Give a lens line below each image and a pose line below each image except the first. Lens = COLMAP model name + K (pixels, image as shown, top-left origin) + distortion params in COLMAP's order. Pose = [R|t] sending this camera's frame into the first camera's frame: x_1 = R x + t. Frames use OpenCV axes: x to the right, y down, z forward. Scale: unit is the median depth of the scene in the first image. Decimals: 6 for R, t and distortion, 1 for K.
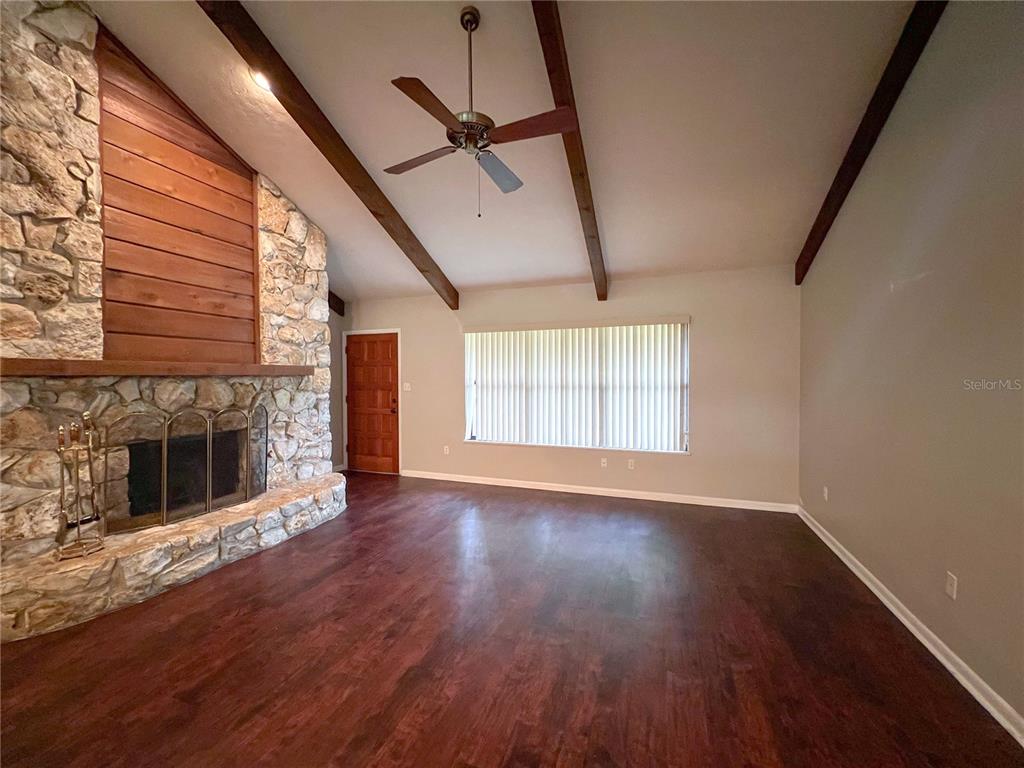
lens RADIAL K [[410.5, 0, 511.4], [0, 410.5, 381.9], [0, 0, 1]] dist [0.000739, 0.000096]
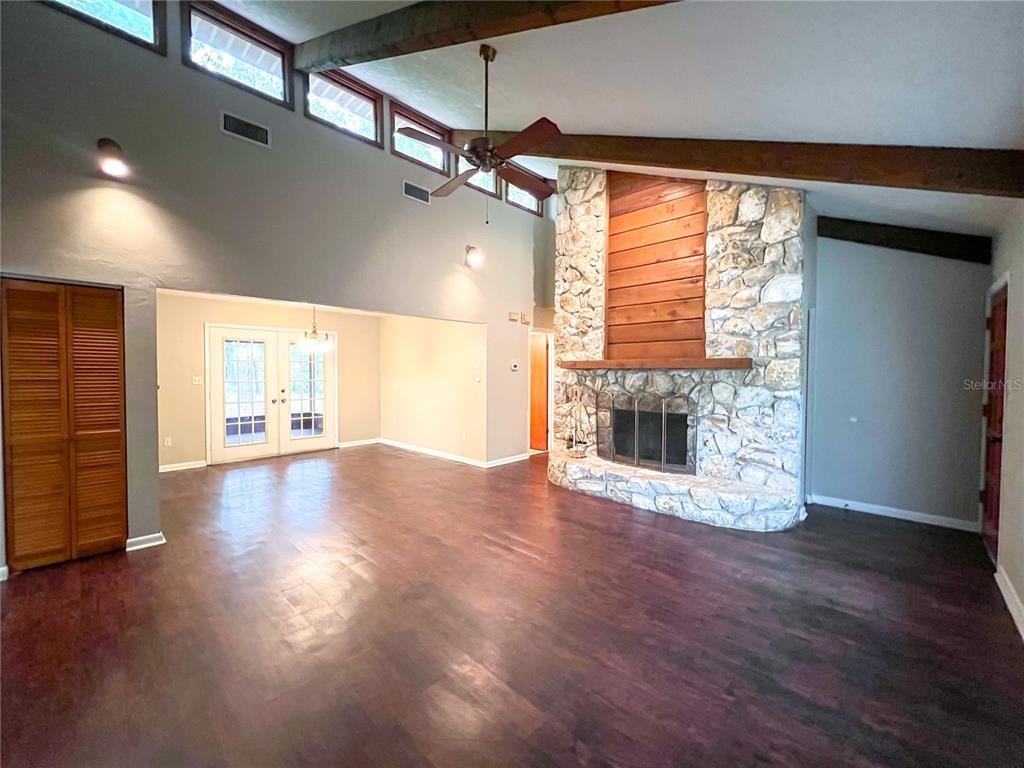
lens RADIAL K [[410.5, 0, 509.2], [0, 410.5, 381.1], [0, 0, 1]] dist [0.000739, 0.000096]
pose [[-0.405806, 0.026595, -0.913572, 0.597333], [-0.014863, 0.999252, 0.035691, -0.013784], [0.913838, 0.028062, -0.405107, 0.982401]]
